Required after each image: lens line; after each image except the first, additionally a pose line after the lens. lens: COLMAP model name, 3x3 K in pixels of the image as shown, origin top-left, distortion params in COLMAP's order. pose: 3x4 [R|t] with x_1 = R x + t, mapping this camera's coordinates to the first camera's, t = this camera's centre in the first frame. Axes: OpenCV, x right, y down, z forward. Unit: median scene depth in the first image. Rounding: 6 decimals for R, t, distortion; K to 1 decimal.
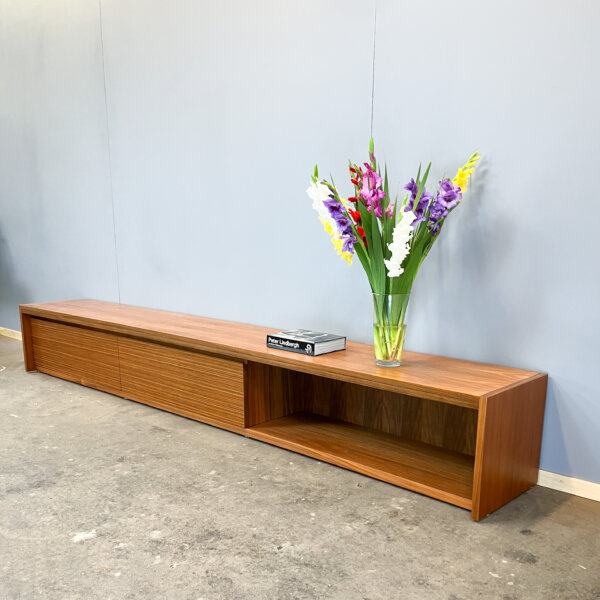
lens RADIAL K [[676.0, 0, 297.5], [0, 676.0, 408.8], [0, 0, 1]] dist [0.143870, -0.449699]
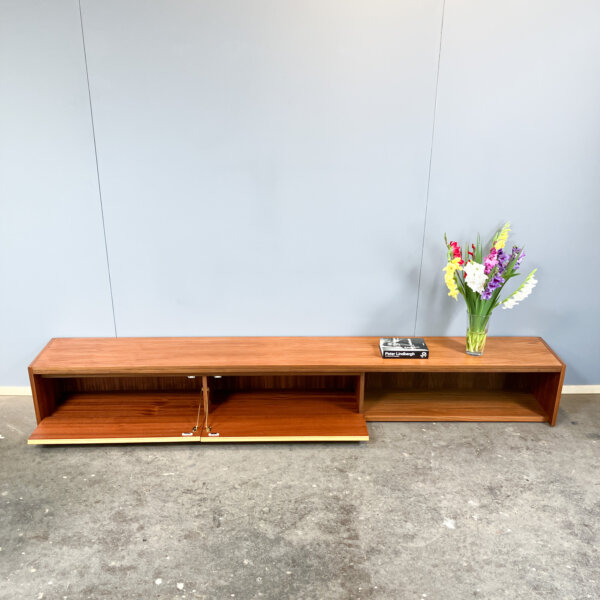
lens RADIAL K [[665.6, 0, 309.3], [0, 665.6, 358.1], [0, 0, 1]] dist [0.065874, -0.168516]
pose [[0.708671, -0.282825, 0.646371, -1.040859], [0.187744, 0.958701, 0.213647, -0.413011], [-0.680101, -0.030053, 0.732502, 0.076944]]
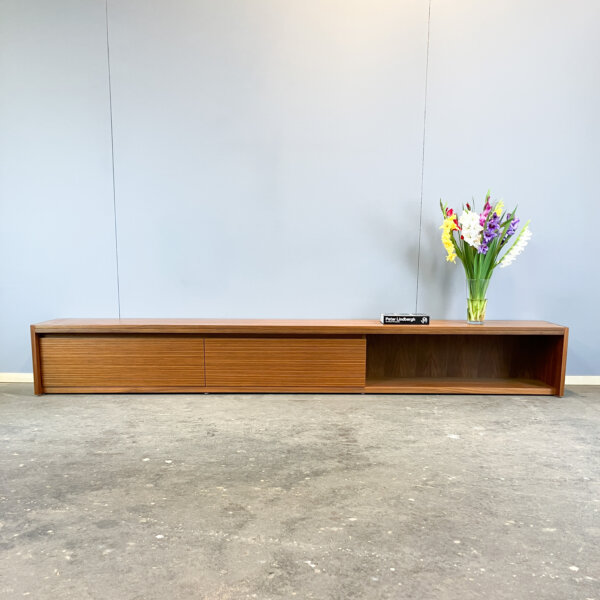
lens RADIAL K [[671.6, 0, 305.5], [0, 671.6, 391.2], [0, 0, 1]] dist [0.181919, -0.671162]
pose [[0.724655, -0.125649, 0.677560, -1.123421], [0.186563, 0.982289, -0.017372, 0.039636], [-0.663377, 0.138997, 0.735262, 0.081469]]
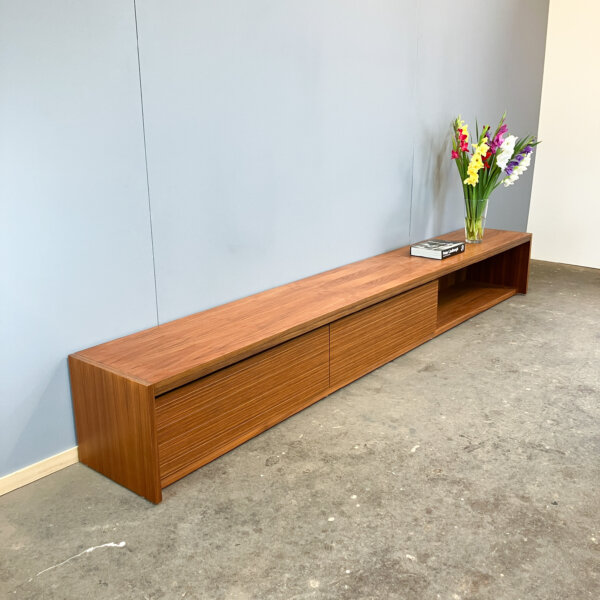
lens RADIAL K [[667.6, 0, 303.2], [0, 667.6, 284.9], [0, 0, 1]] dist [0.005389, 0.007123]
pose [[-0.068089, -0.259979, 0.963211, -1.256772], [0.286918, 0.919563, 0.268480, -0.460913], [-0.955532, 0.294643, 0.011981, 1.228818]]
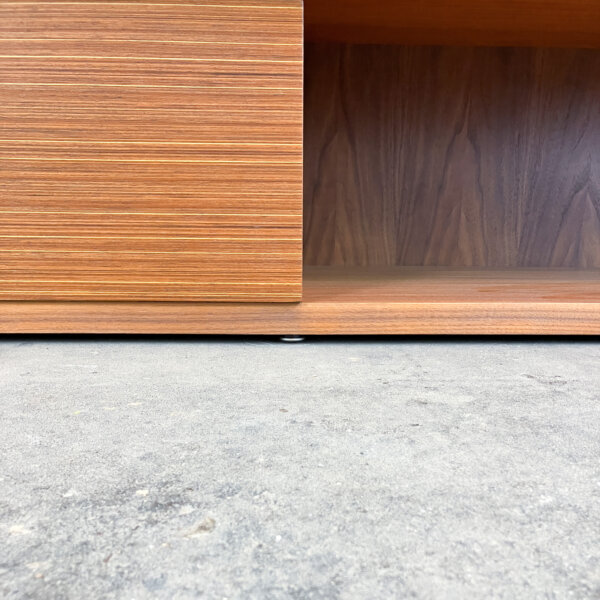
lens RADIAL K [[671.6, 0, 305.5], [0, 671.6, 391.2], [0, 0, 1]] dist [0.181919, -0.671162]
pose [[0.714224, -0.194724, 0.672285, -0.257224], [0.189490, 0.978445, 0.082090, 0.042334], [-0.673779, 0.068761, 0.735727, 0.844500]]
